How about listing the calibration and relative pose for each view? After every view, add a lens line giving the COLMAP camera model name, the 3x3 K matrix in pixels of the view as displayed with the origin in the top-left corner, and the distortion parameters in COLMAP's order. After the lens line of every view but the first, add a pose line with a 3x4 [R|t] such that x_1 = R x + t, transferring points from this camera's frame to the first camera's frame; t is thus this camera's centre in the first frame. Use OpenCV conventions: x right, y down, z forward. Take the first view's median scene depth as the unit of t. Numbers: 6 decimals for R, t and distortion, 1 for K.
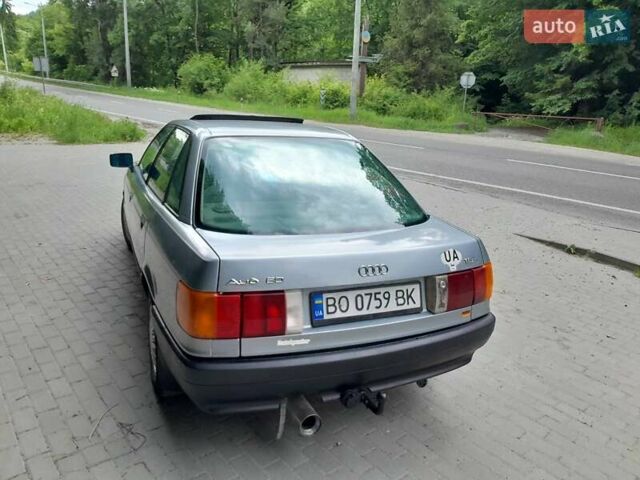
lens RADIAL K [[495.9, 0, 315.4], [0, 495.9, 246.2], [0, 0, 1]] dist [0.039220, -0.101409]
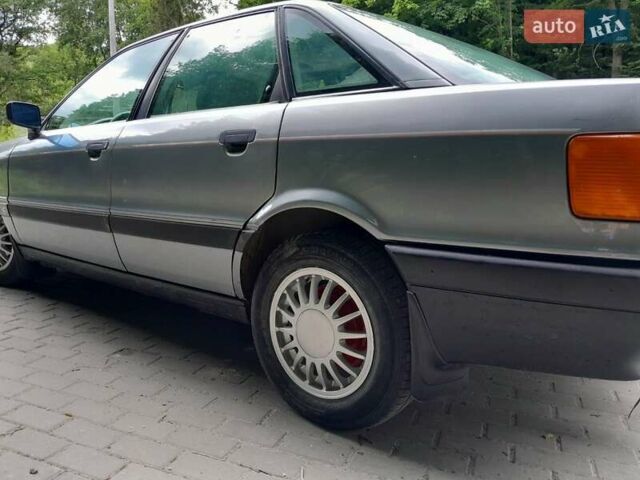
lens RADIAL K [[495.9, 0, 321.4], [0, 495.9, 244.4], [0, 0, 1]] dist [0.039220, -0.101409]
pose [[0.875535, -0.110233, 0.470412, -0.605083], [0.163656, 0.983732, -0.074077, 0.139061], [-0.454594, 0.141843, 0.879332, 0.533584]]
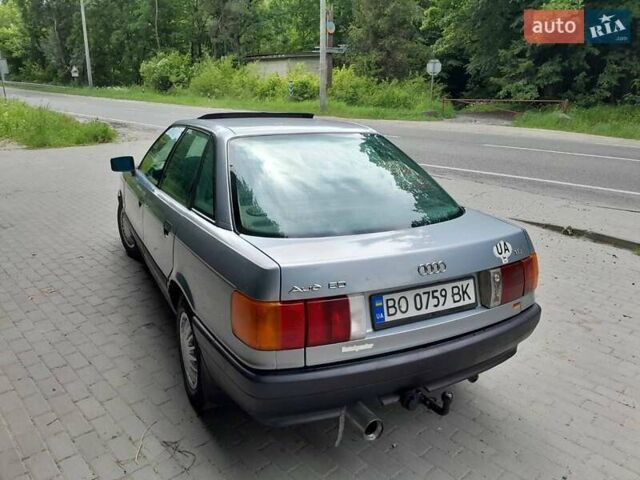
lens RADIAL K [[495.9, 0, 313.6], [0, 495.9, 239.8], [0, 0, 1]] dist [0.039220, -0.101409]
pose [[0.997225, -0.052947, 0.052333, -0.131616], [0.052791, 0.998596, 0.004357, -0.018960], [-0.052491, -0.001582, 0.998620, 0.032641]]
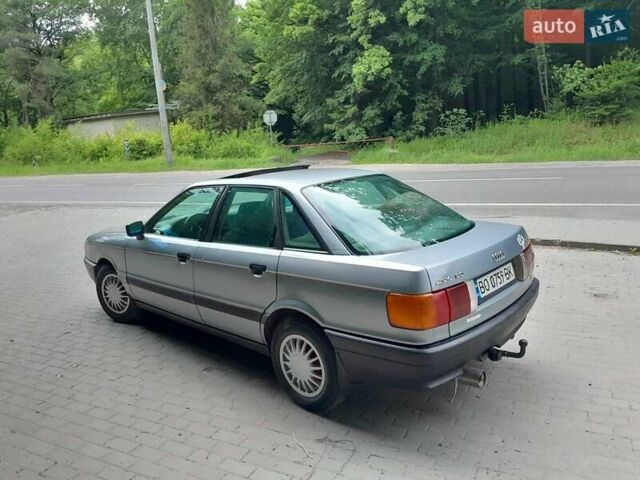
lens RADIAL K [[495.9, 0, 318.4], [0, 495.9, 238.9], [0, 0, 1]] dist [0.039220, -0.101409]
pose [[0.908302, -0.187025, 0.374179, -0.703496], [0.219704, 0.974470, -0.046254, -0.038274], [-0.355976, 0.124221, 0.926202, -0.110255]]
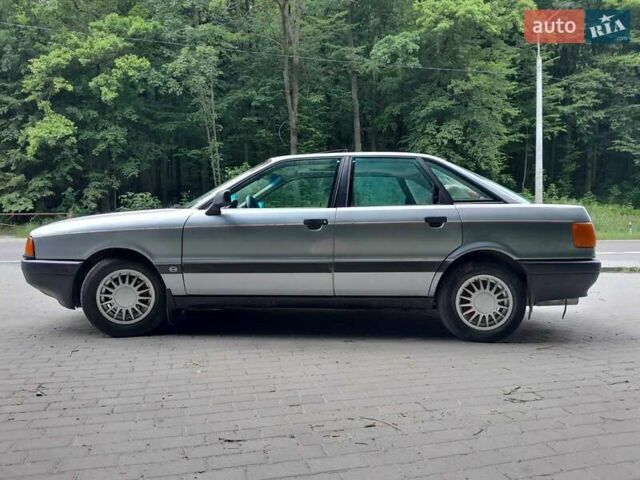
lens RADIAL K [[495.9, 0, 321.6], [0, 495.9, 240.7], [0, 0, 1]] dist [0.039220, -0.101409]
pose [[0.406432, -0.076654, 0.910460, -1.779000], [0.273819, 0.960893, -0.041333, -0.034840], [-0.871686, 0.266100, 0.411527, 0.842225]]
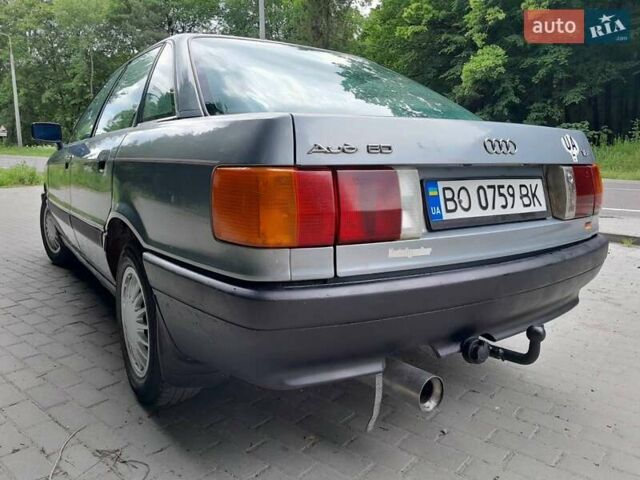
lens RADIAL K [[495.9, 0, 316.4], [0, 495.9, 241.8], [0, 0, 1]] dist [0.039220, -0.101409]
pose [[0.981022, -0.073203, 0.179548, -0.212120], [0.092434, 0.990564, -0.101188, 0.180958], [-0.170446, 0.115864, 0.978531, 0.317062]]
